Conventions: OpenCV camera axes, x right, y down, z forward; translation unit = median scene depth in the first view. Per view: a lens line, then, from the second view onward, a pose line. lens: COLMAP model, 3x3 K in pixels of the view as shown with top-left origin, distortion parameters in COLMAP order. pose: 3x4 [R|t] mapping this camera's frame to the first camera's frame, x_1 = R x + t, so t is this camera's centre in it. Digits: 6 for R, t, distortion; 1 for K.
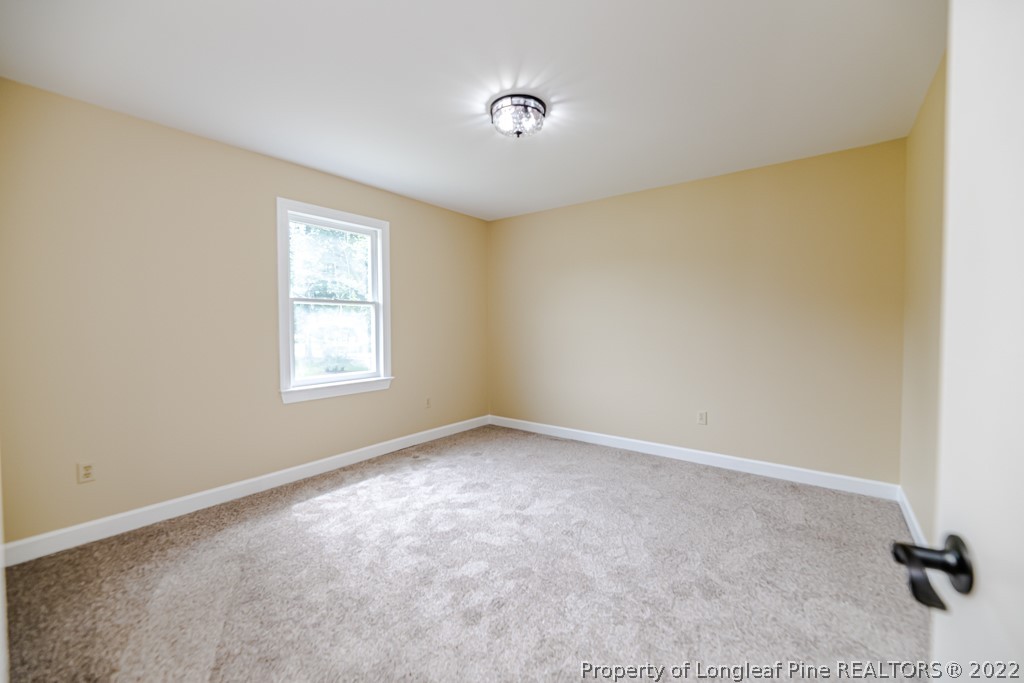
lens RADIAL K [[418.0, 0, 510.9], [0, 418.0, 341.4], [0, 0, 1]] dist [-0.003296, 0.000205]
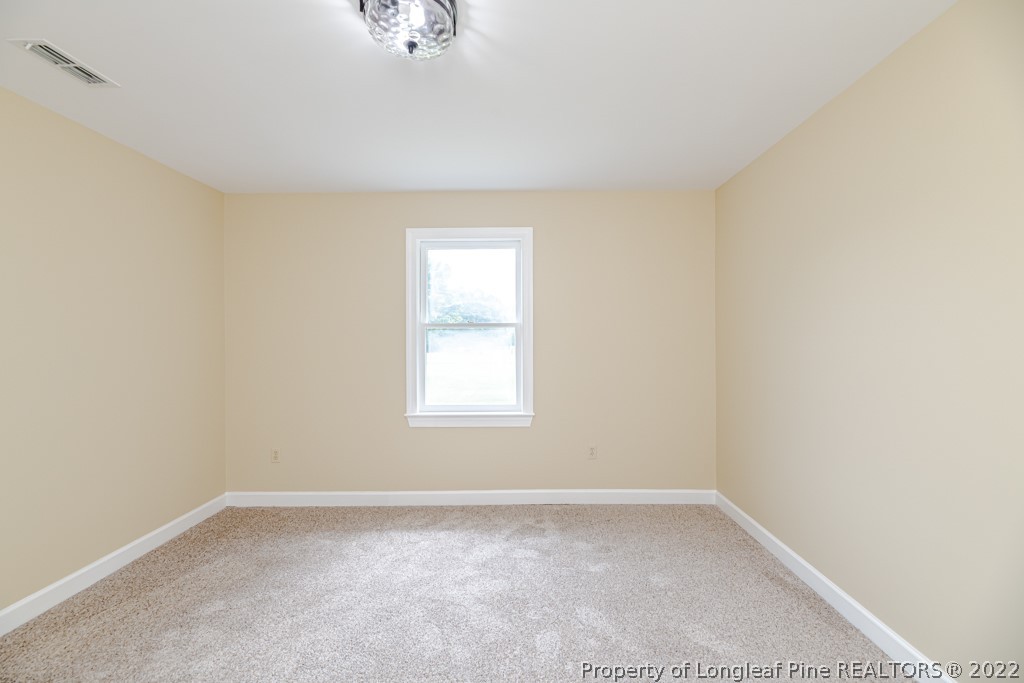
lens RADIAL K [[418.0, 0, 516.9], [0, 418.0, 344.9], [0, 0, 1]] dist [-0.003296, 0.000205]
pose [[0.605234, 0.010264, -0.795981, 0.396825], [-0.030051, 0.999499, -0.009962, -0.046212], [0.795480, 0.029949, 0.605239, 0.534103]]
